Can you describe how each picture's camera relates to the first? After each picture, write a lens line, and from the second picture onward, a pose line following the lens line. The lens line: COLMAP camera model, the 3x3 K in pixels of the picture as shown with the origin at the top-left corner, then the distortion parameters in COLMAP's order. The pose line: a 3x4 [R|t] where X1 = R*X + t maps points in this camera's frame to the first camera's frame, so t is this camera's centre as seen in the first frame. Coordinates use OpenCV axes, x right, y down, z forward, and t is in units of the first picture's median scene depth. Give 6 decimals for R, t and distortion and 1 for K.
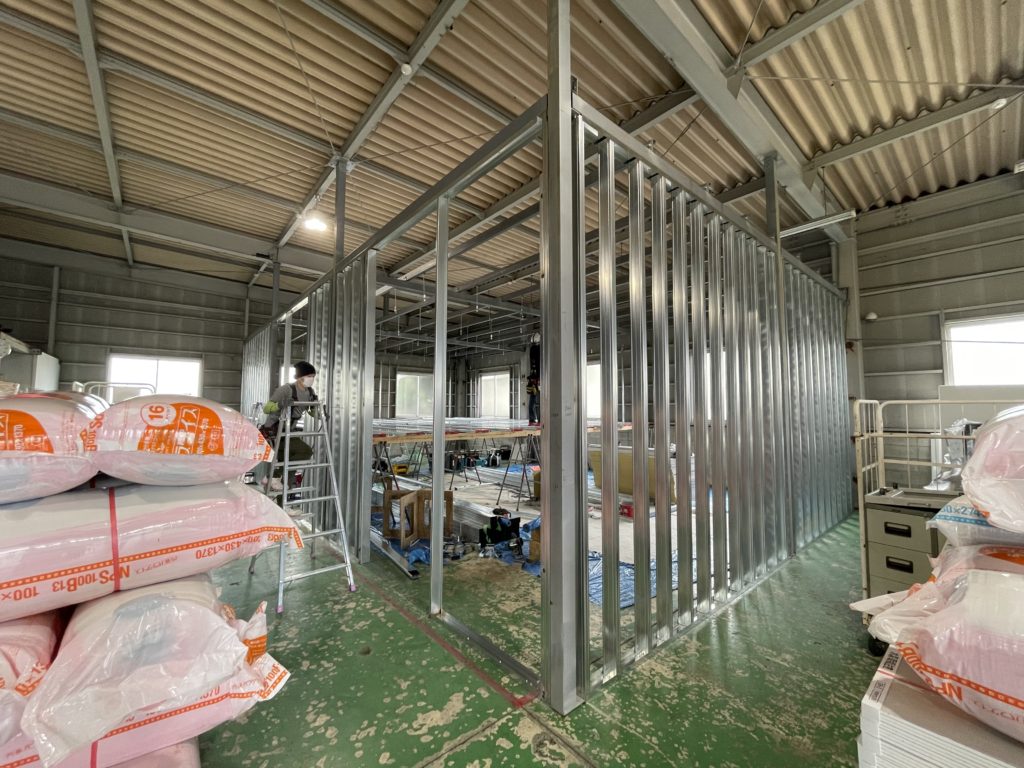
lens RADIAL K [[415.7, 0, 509.6], [0, 415.7, 384.6], [0, 0, 1]] dist [-0.000793, -0.000356]
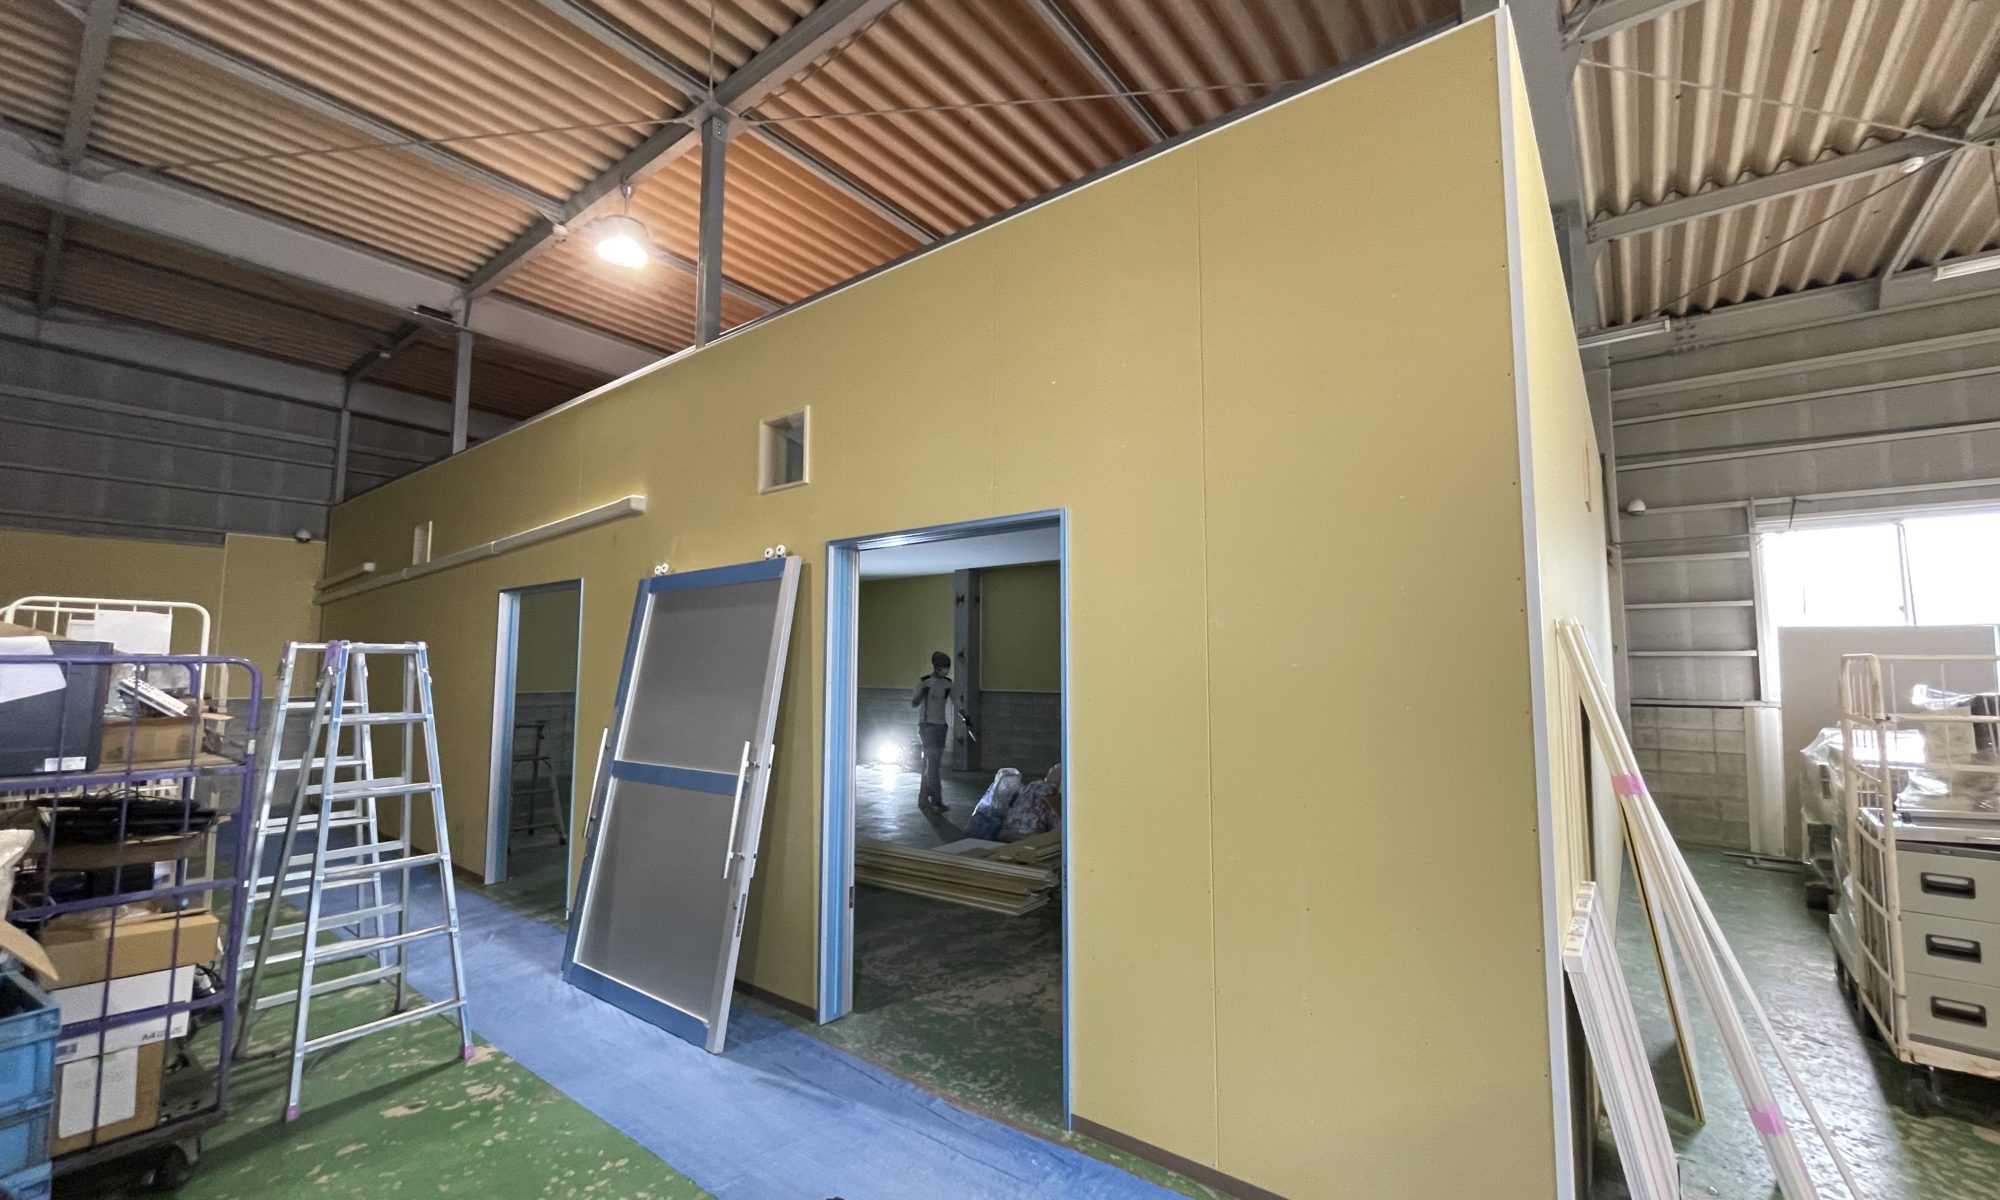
lens RADIAL K [[812.1, 0, 998.2], [0, 812.1, 604.7], [0, 0, 1]] dist [-0.001768, 0.000097]
pose [[0.980148, 0.014756, 0.197718, -0.196270], [-0.012162, 0.999823, -0.014329, -0.000111], [-0.197894, 0.011640, 0.980154, 0.061867]]
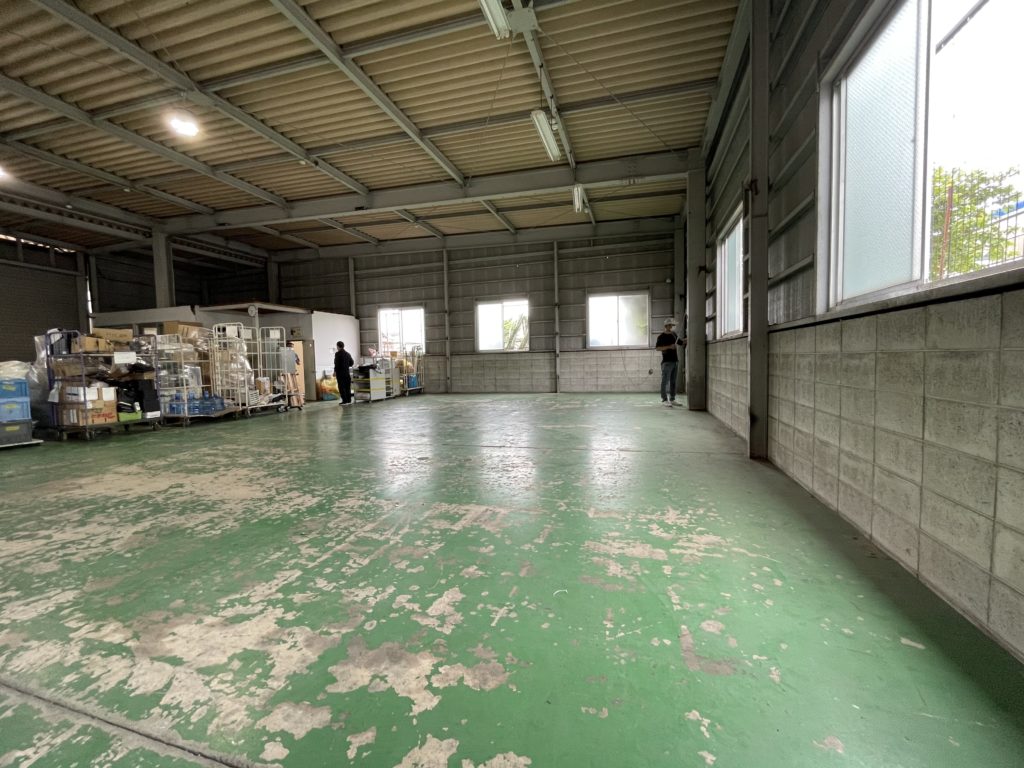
lens RADIAL K [[415.7, 0, 513.6], [0, 415.7, 384.6], [0, 0, 1]] dist [-0.000793, -0.000356]
pose [[0.546127, 0.039420, -0.836775, 0.700536], [0.076318, 0.992397, 0.096561, 0.110501], [0.834219, -0.116595, 0.538966, 0.738220]]
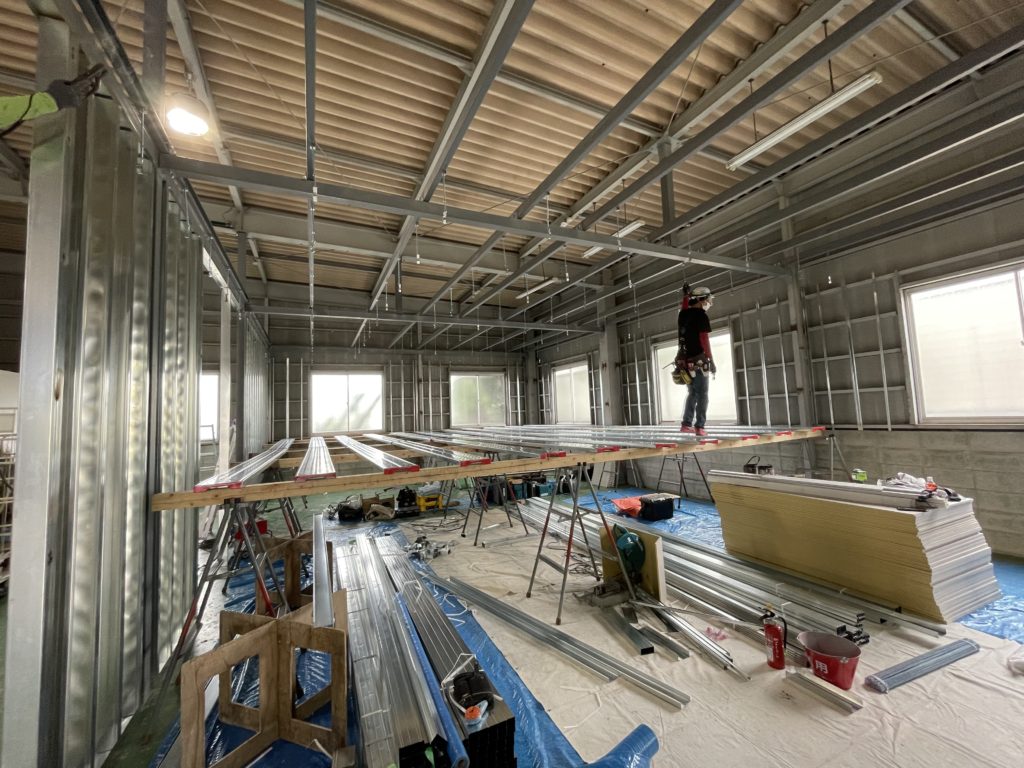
lens RADIAL K [[415.7, 0, 509.3], [0, 415.7, 385.2], [0, 0, 1]] dist [-0.000793, -0.000356]
pose [[0.965973, -0.061441, -0.251238, 0.090425], [0.059668, 0.998110, -0.014674, 0.025064], [0.251665, -0.000816, 0.967814, 0.447381]]
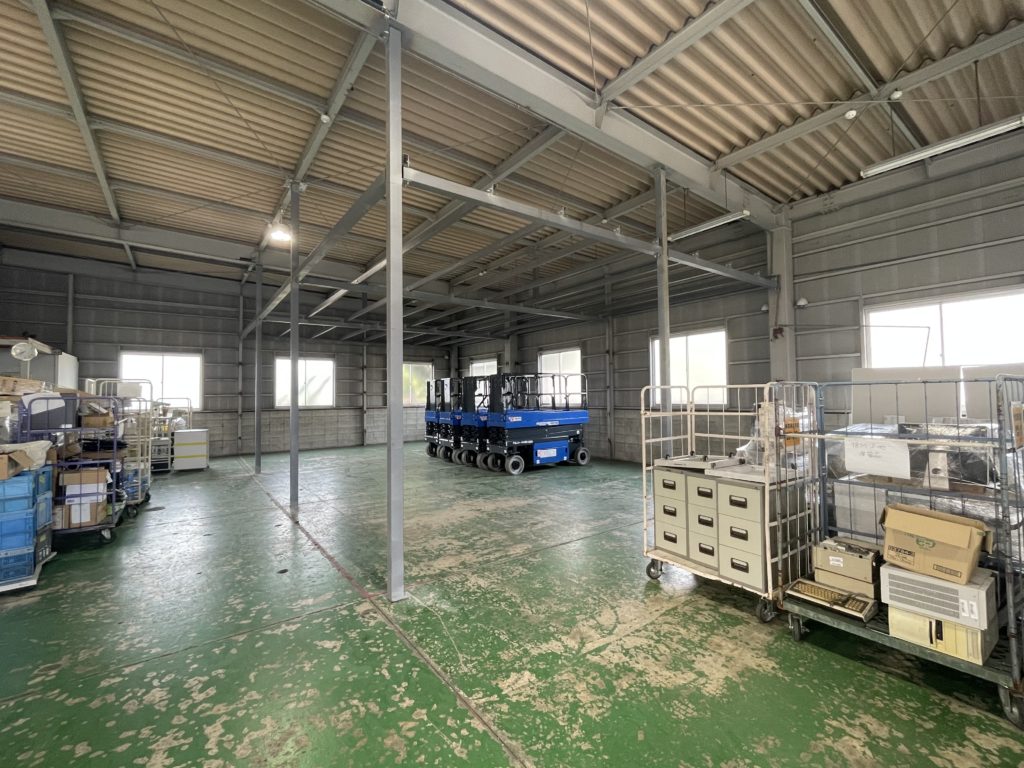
lens RADIAL K [[448.3, 0, 508.0], [0, 448.3, 386.0], [0, 0, 1]] dist [0.000110, 0.000316]
pose [[0.997415, -0.015571, -0.070154, 0.189413], [0.018173, 0.999165, 0.036603, -0.008397], [0.069525, -0.037783, 0.996864, -0.155241]]
